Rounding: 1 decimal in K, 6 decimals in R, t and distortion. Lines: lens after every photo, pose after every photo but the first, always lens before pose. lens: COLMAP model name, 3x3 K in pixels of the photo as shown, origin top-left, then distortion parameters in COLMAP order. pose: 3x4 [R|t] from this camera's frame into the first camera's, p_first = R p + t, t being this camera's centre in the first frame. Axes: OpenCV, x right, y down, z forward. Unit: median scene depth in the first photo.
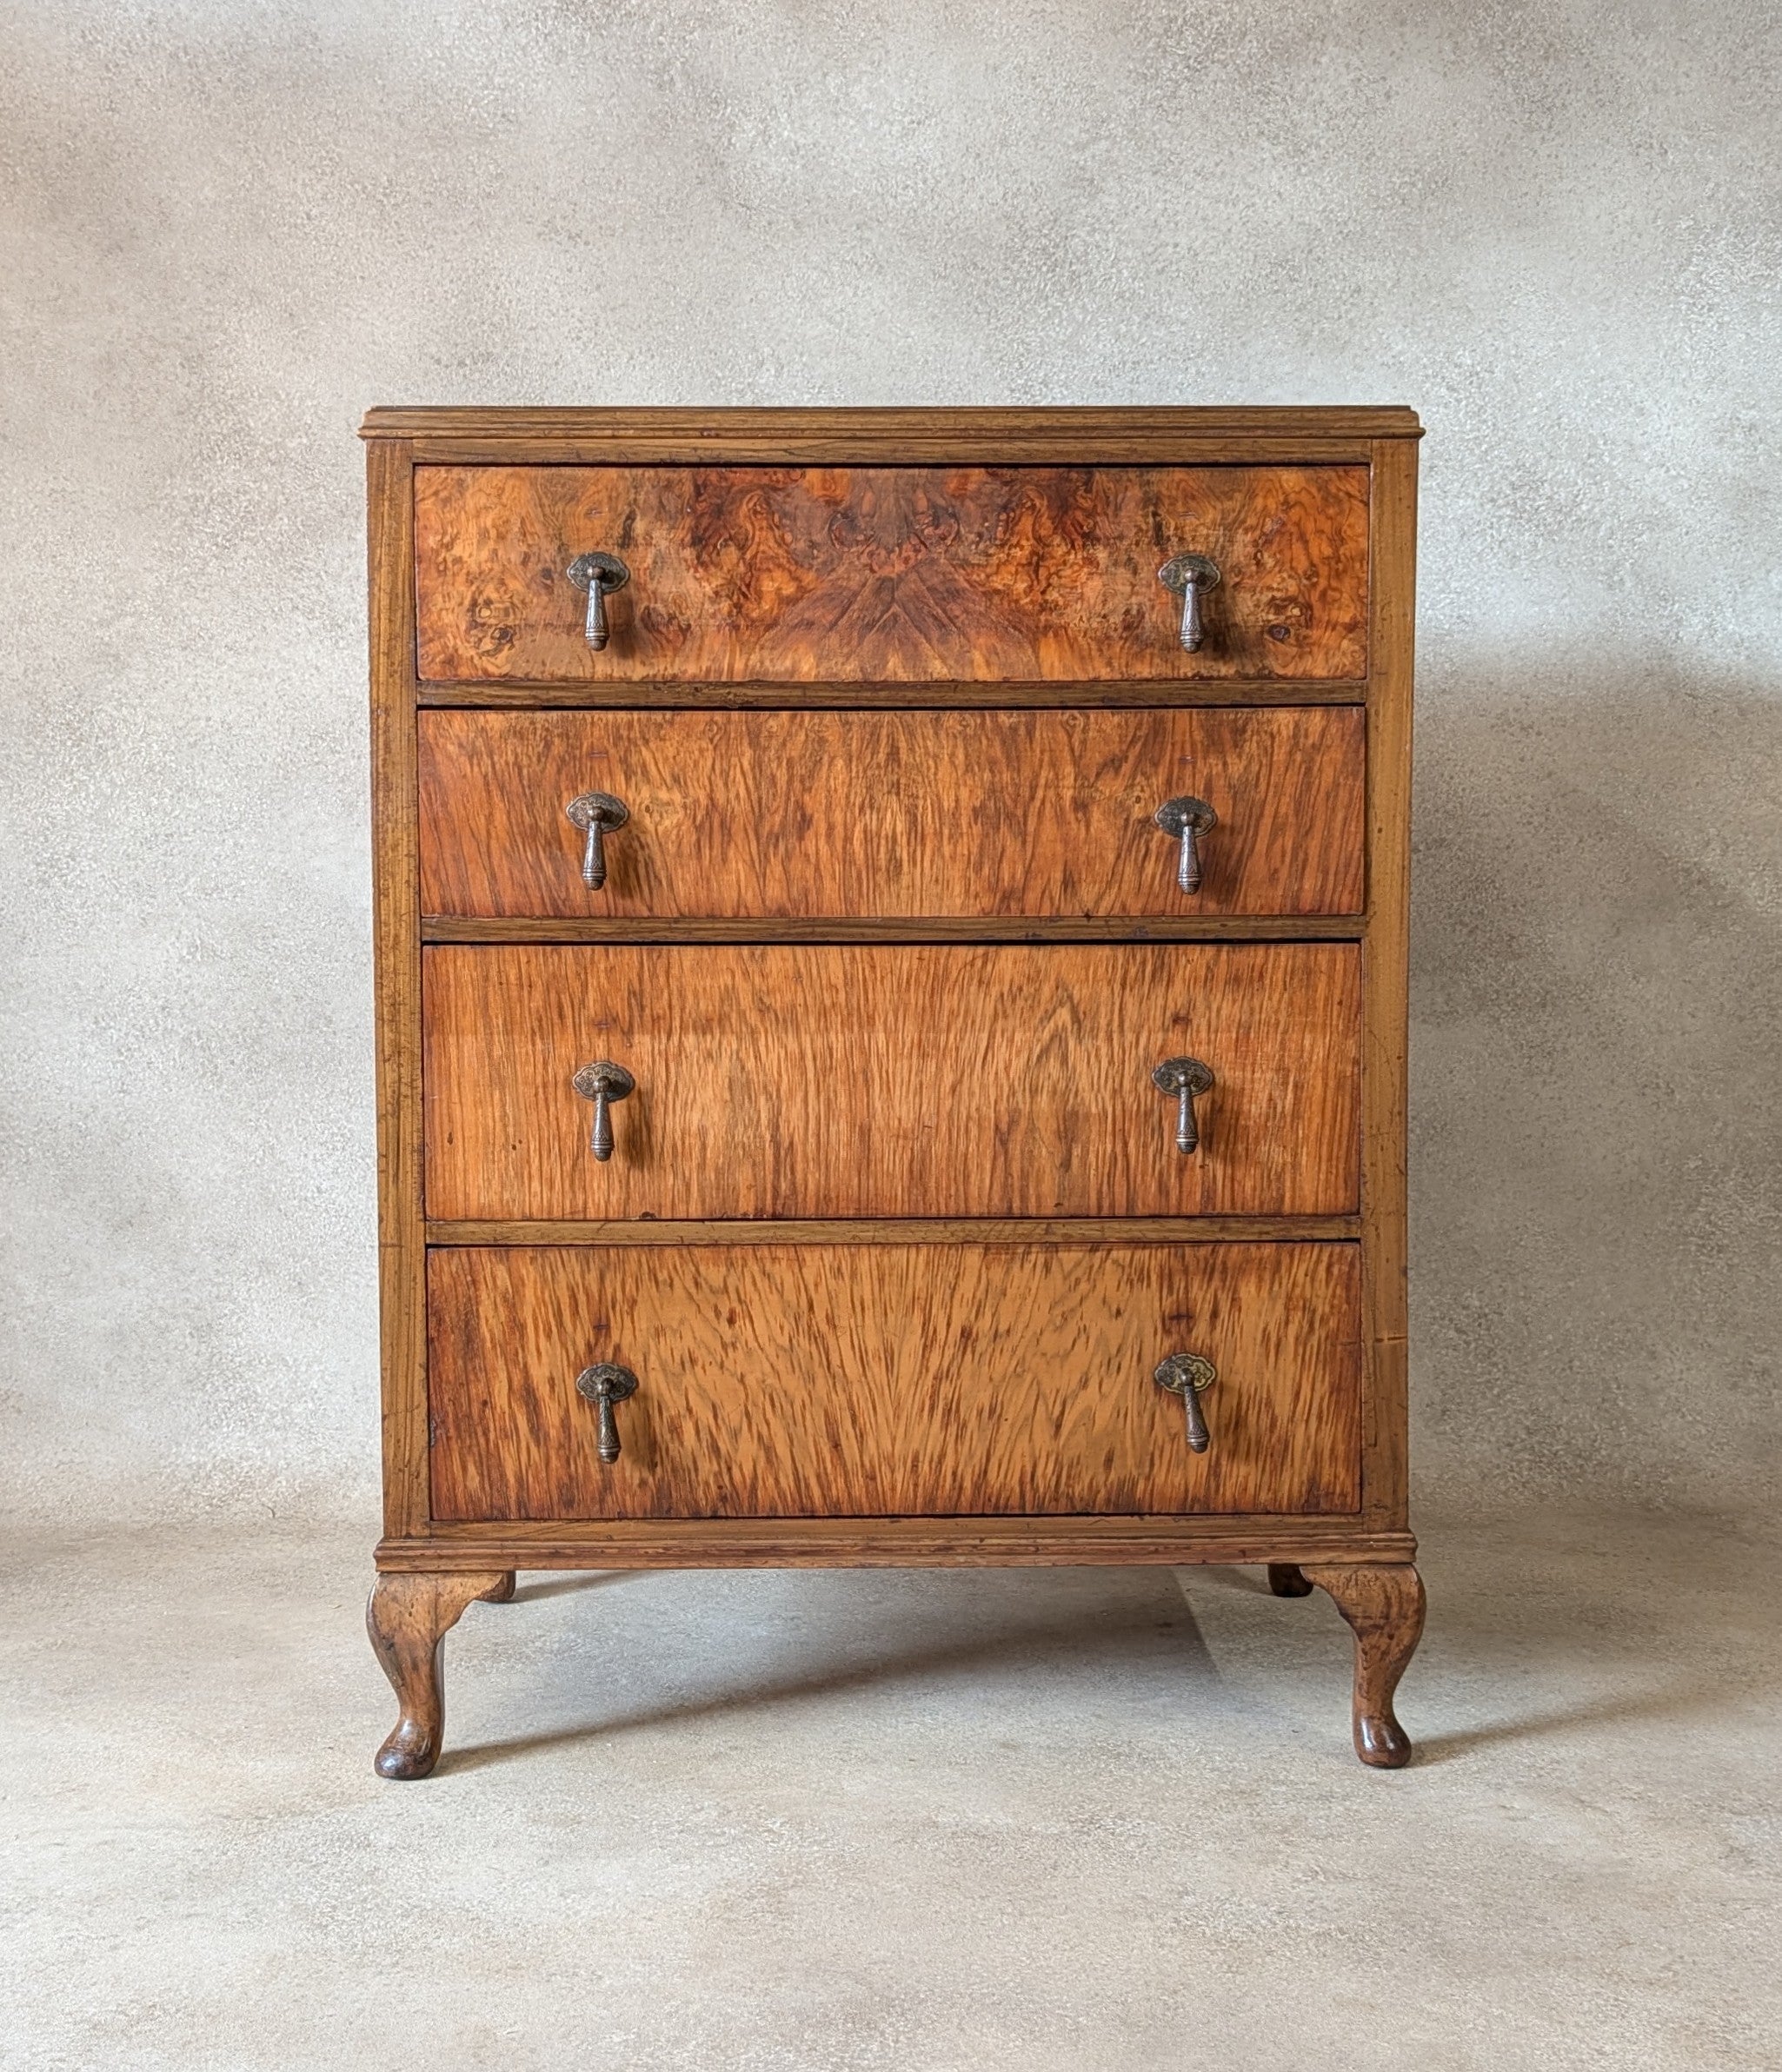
lens RADIAL K [[2476.9, 0, 933.5], [0, 2476.9, 998.0], [0, 0, 1]] dist [0.280353, -1.347987]
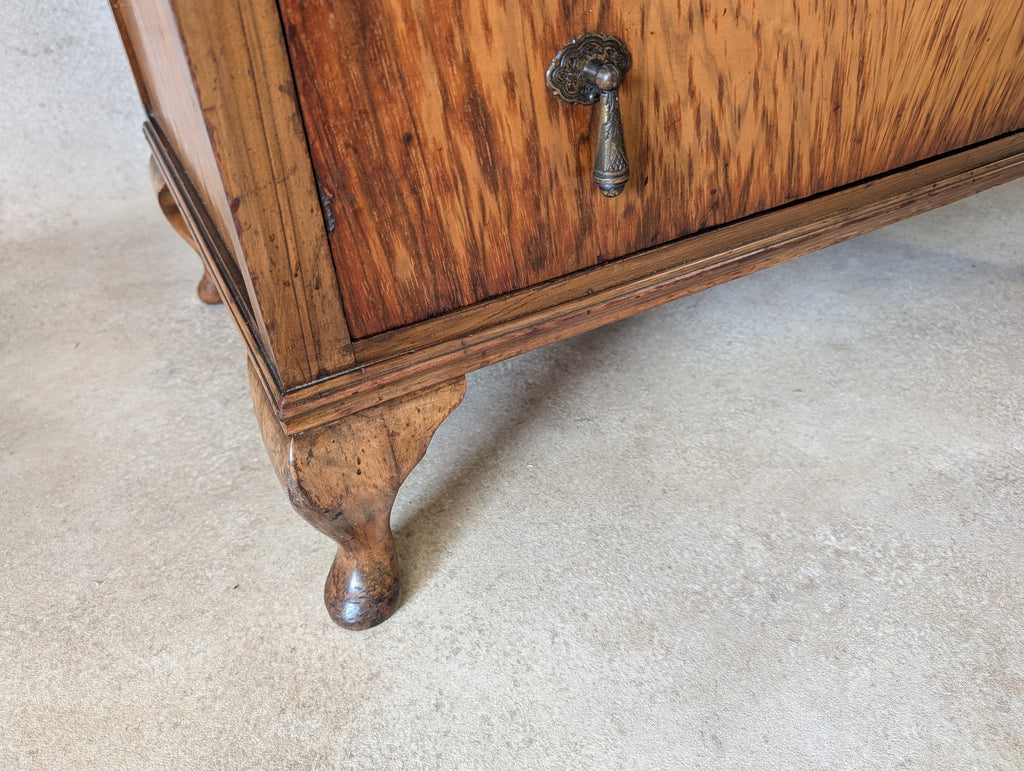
lens RADIAL K [[759.1, 0, 525.0], [0, 759.1, 382.4], [0, 0, 1]] dist [-0.005279, -0.005019]
pose [[0.876502, -0.313313, 0.365484, -0.236180], [0.060362, 0.824753, 0.562262, 0.113035], [-0.477598, -0.470763, 0.741810, 0.839051]]
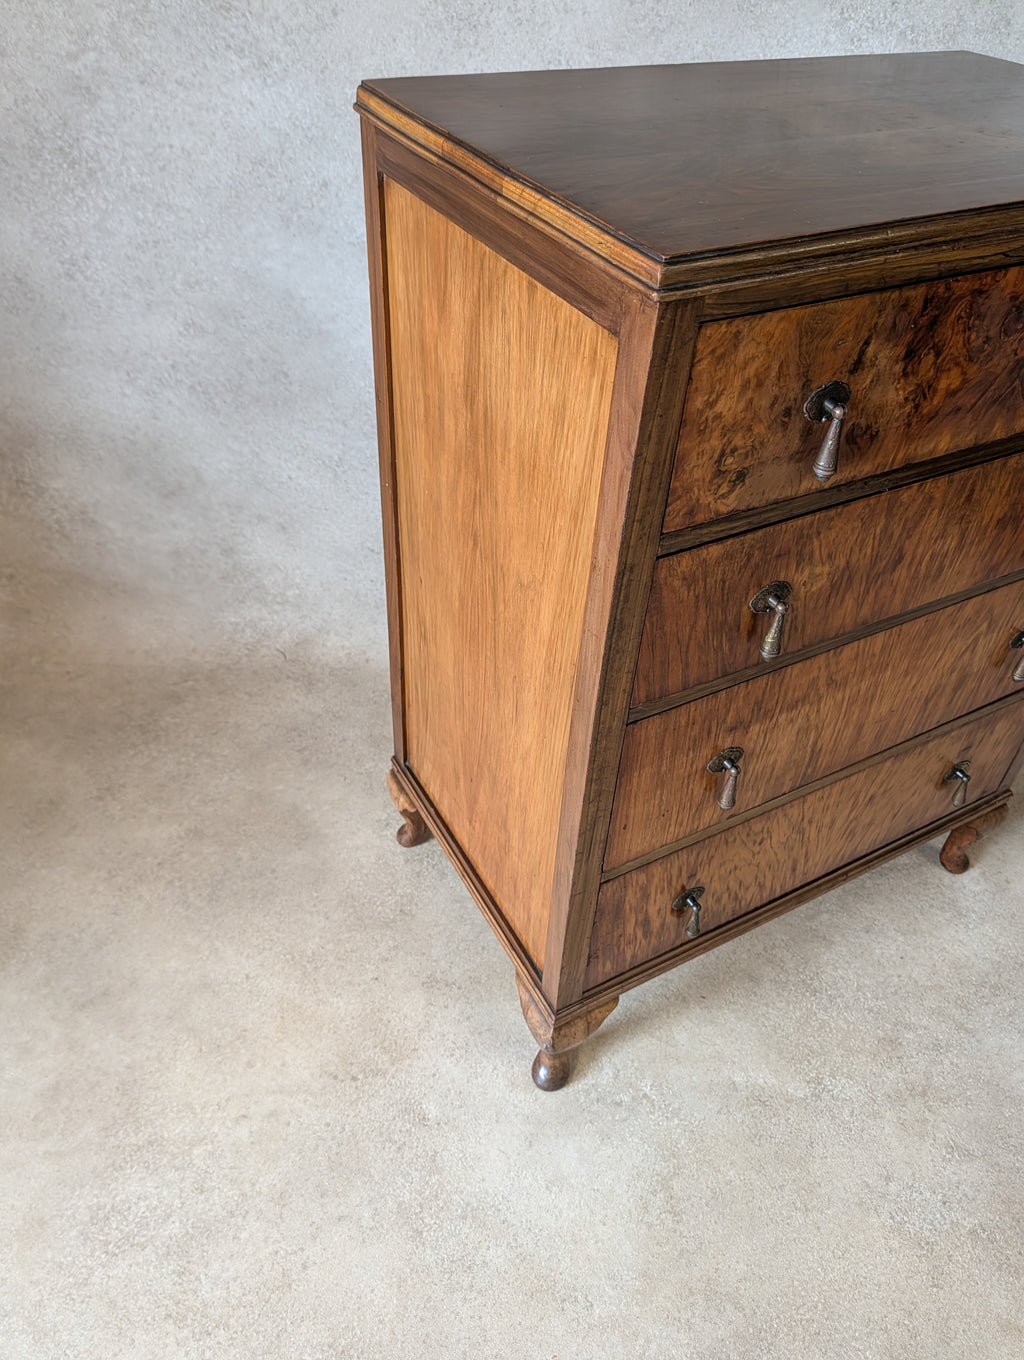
lens RADIAL K [[991.9, 0, 525.9], [0, 991.9, 697.1], [0, 0, 1]] dist [0.003987, -0.005101]
pose [[0.877824, -0.284499, 0.385338, -0.416063], [-0.027155, 0.773638, 0.633046, -0.319435], [-0.478213, -0.566167, 0.671392, 0.715087]]
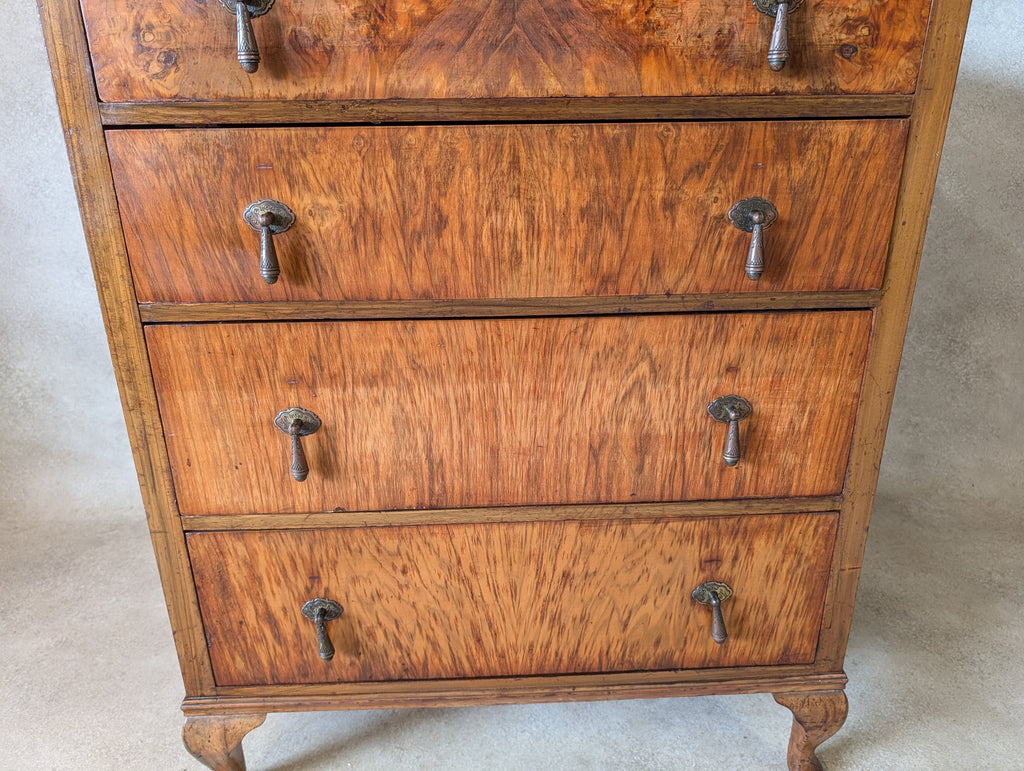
lens RADIAL K [[749.2, 0, 512.2], [0, 749.2, 393.6], [0, 0, 1]] dist [0.003707, -0.007443]
pose [[0.999610, -0.016011, 0.022861, -0.026894], [0.008145, 0.950786, 0.309740, -0.103208], [-0.026695, -0.309433, 0.950546, 0.619312]]
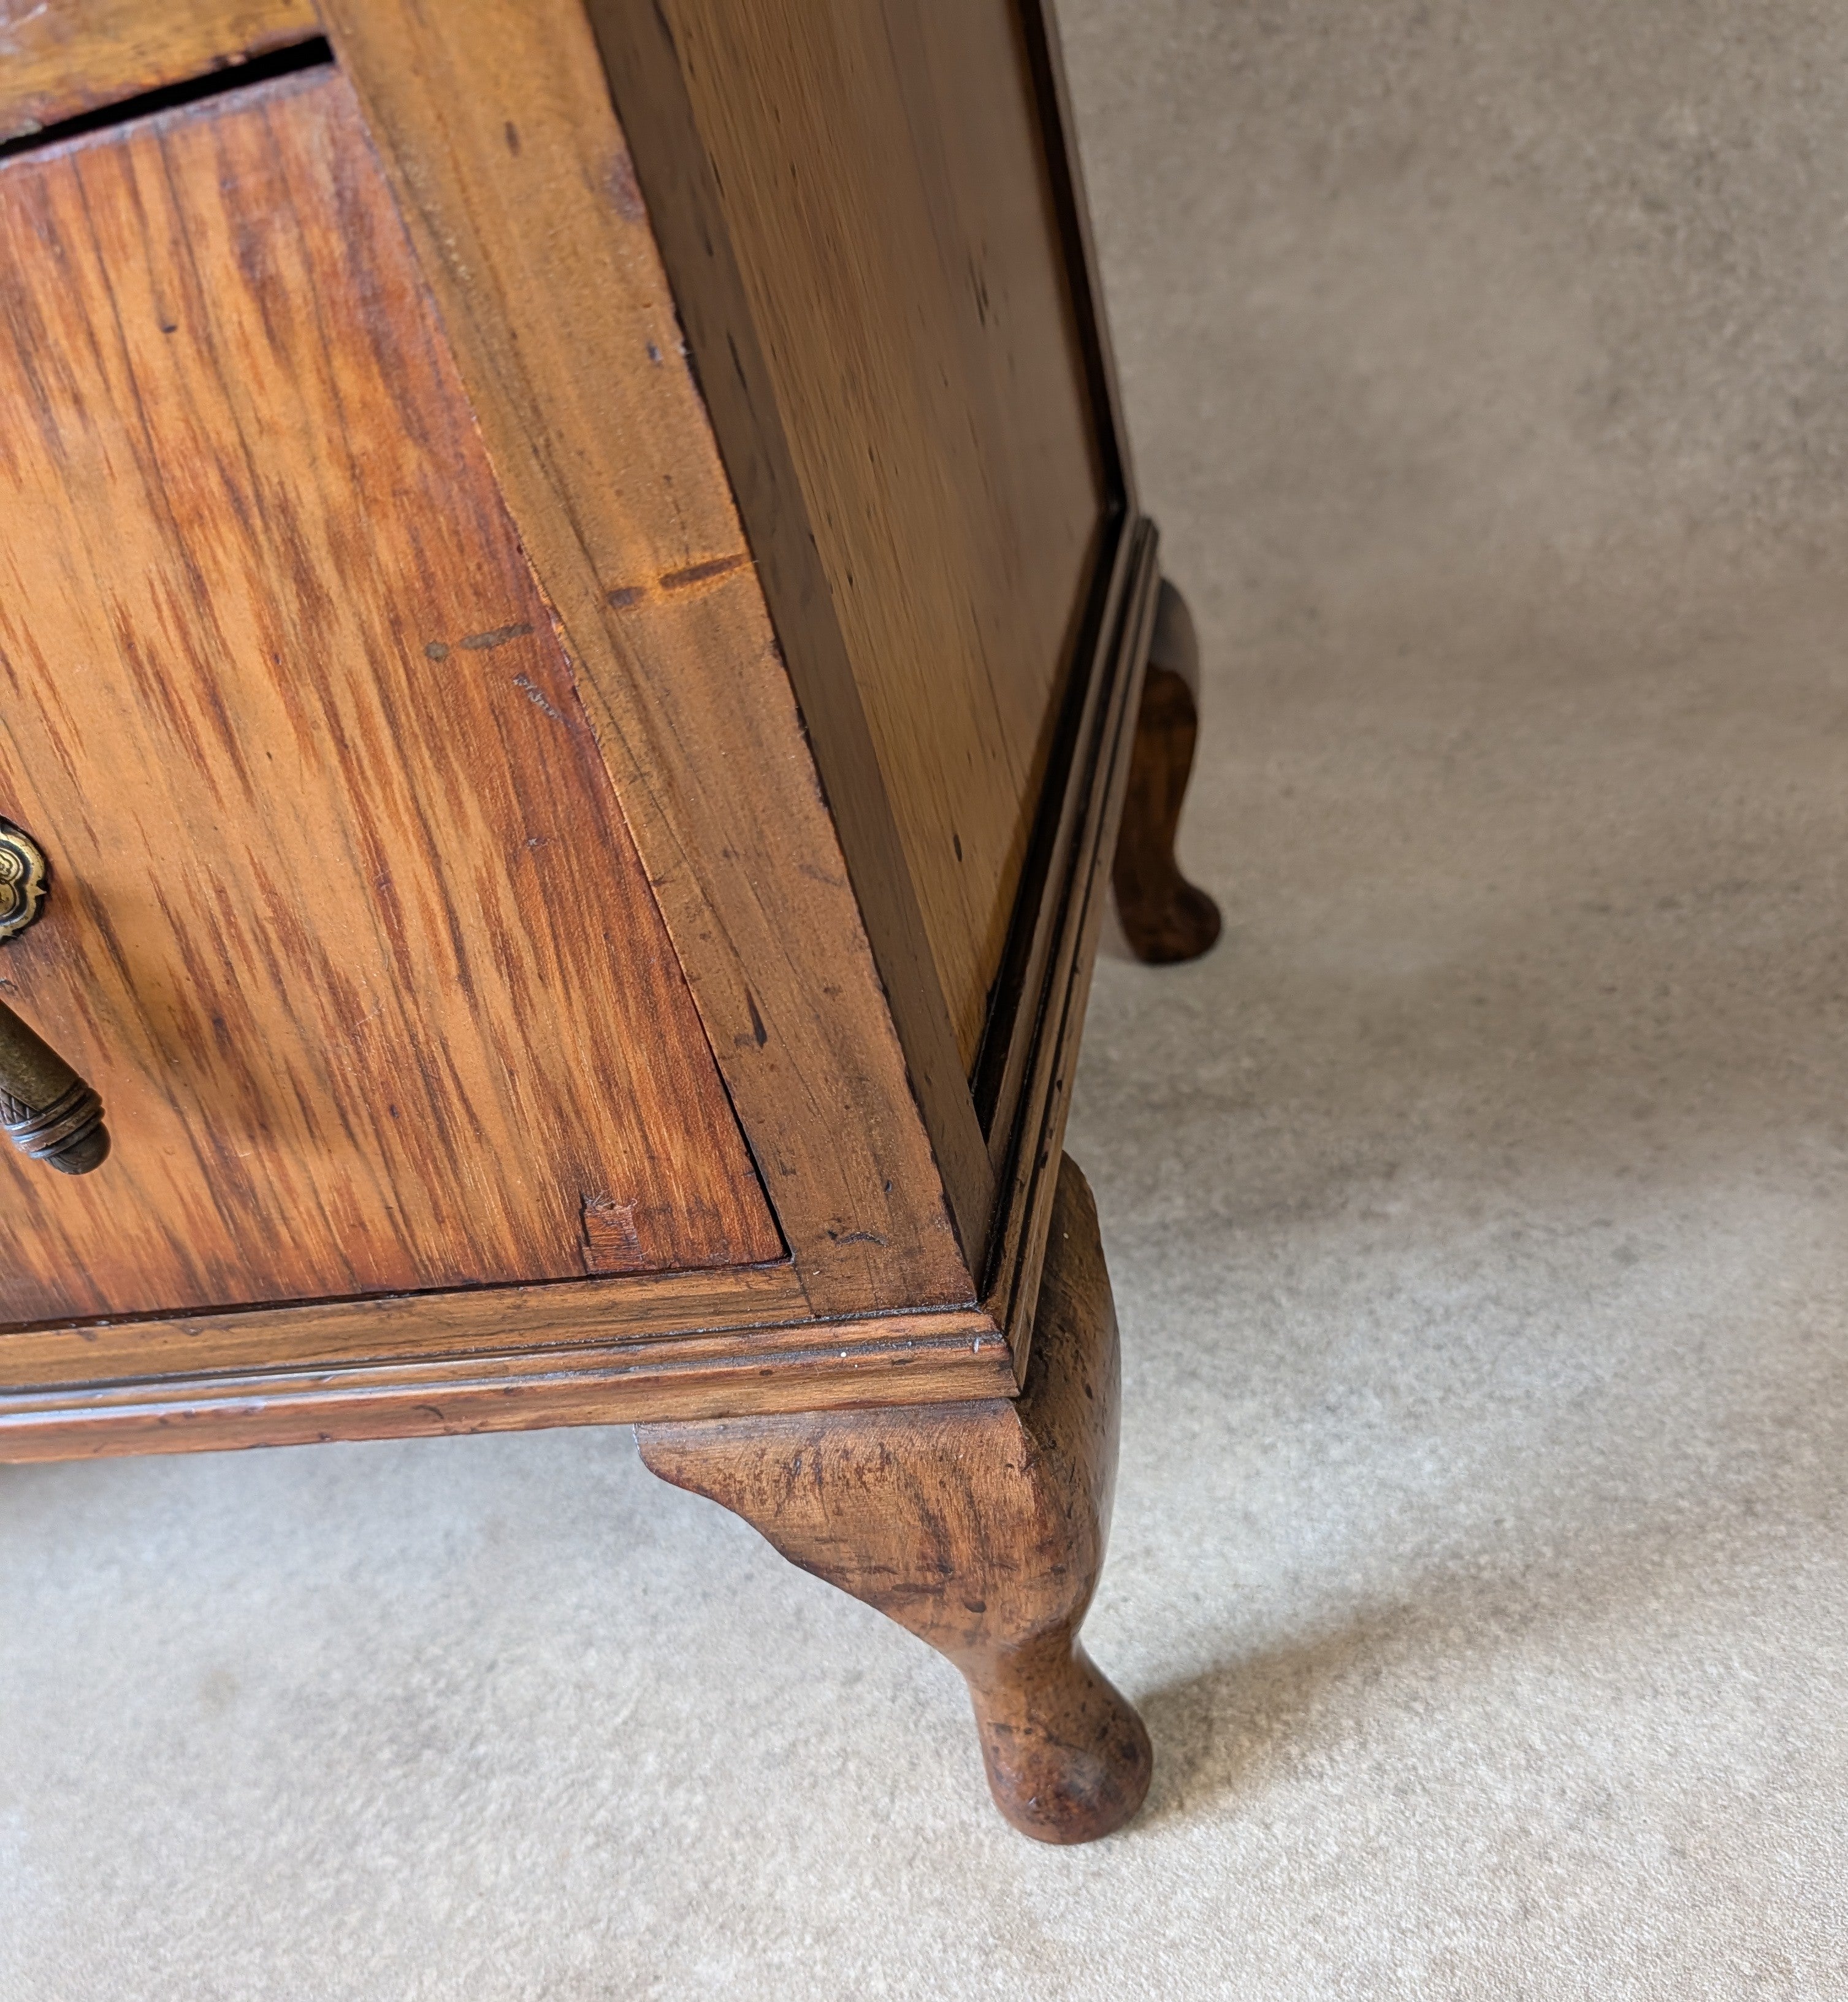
lens RADIAL K [[1846.9, 0, 965.0], [0, 1846.9, 1278.0], [0, 0, 1]] dist [-0.009170, -0.009292]
pose [[0.960867, -0.062913, -0.269771, 0.243008], [0.211682, 0.794924, 0.568583, 0.102509], [0.178676, -0.603438, 0.777134, 0.863118]]
